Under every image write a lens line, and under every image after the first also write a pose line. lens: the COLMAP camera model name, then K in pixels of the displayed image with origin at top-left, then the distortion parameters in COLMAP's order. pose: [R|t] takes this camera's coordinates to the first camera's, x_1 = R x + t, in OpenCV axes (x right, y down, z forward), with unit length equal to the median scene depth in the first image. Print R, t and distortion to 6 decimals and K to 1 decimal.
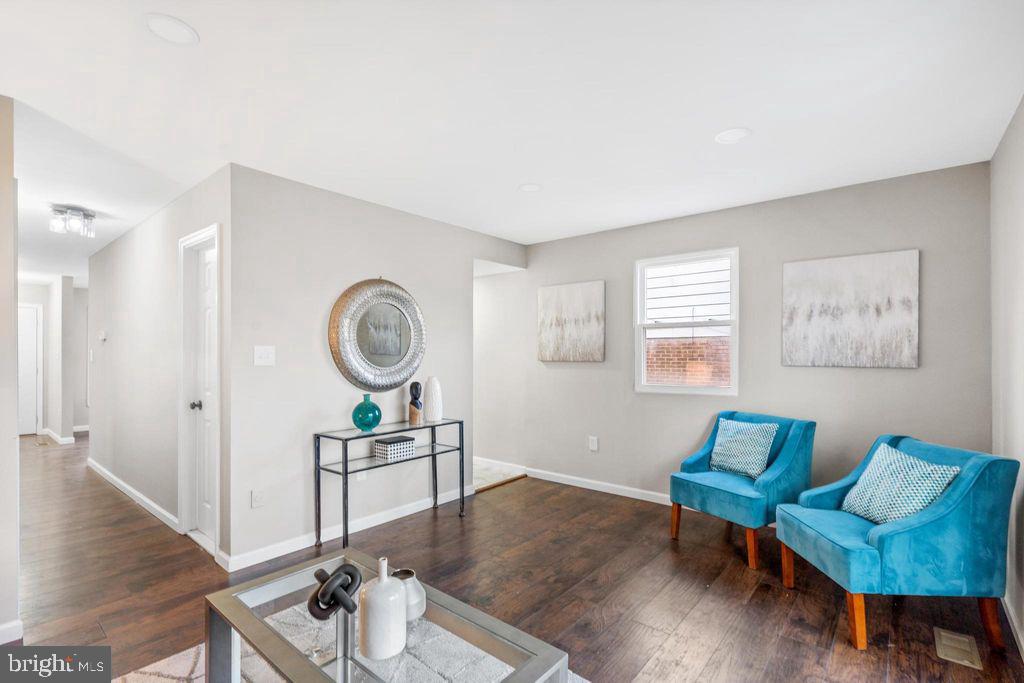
lens RADIAL K [[475.5, 0, 510.2], [0, 475.5, 359.5], [0, 0, 1]] dist [-0.002563, -0.000339]
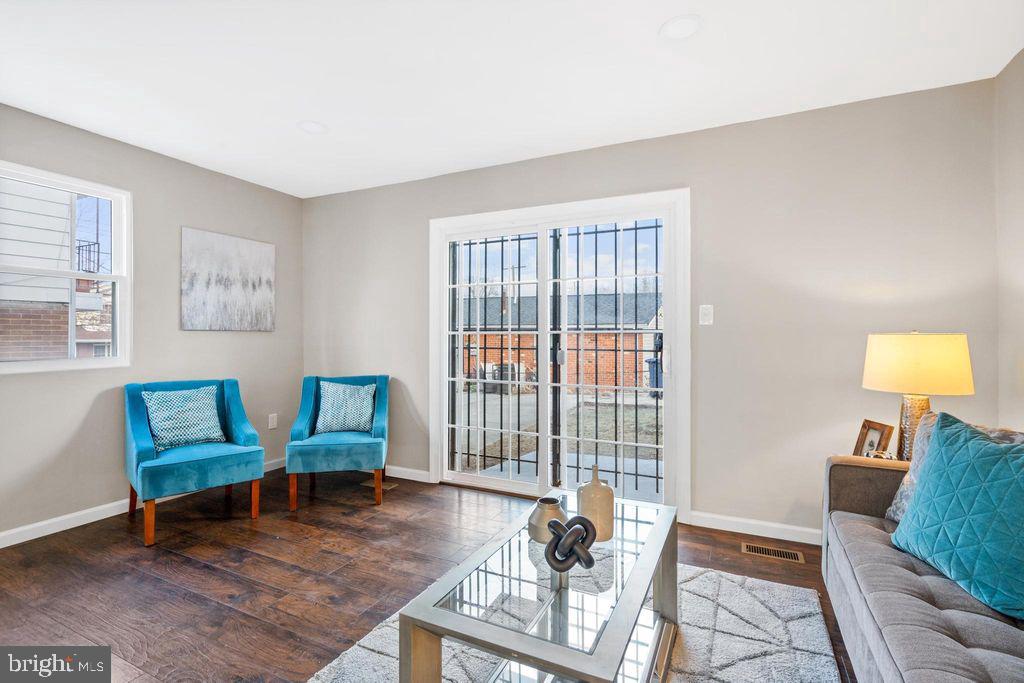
lens RADIAL K [[470.3, 0, 505.4], [0, 470.3, 340.9], [0, 0, 1]] dist [-0.000083, -0.000140]
pose [[-0.236967, -0.016939, 0.971370, -0.576261], [0.003622, 0.999826, 0.018318, 0.021419], [-0.971511, 0.007859, -0.236864, 0.620011]]
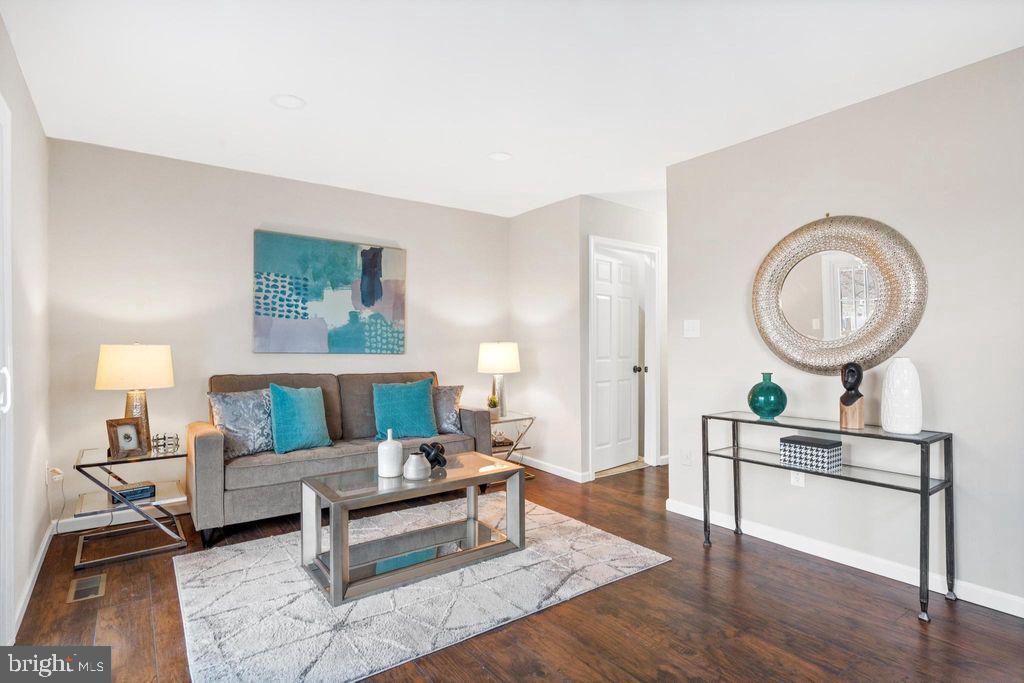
lens RADIAL K [[545.8, 0, 510.8], [0, 545.8, 336.9], [0, 0, 1]] dist [0.001826, 0.000117]
pose [[-0.233935, -0.010965, -0.972191, 0.722014], [-0.001166, 0.999939, -0.010997, 0.022253], [0.972252, -0.001439, -0.233933, 0.815002]]
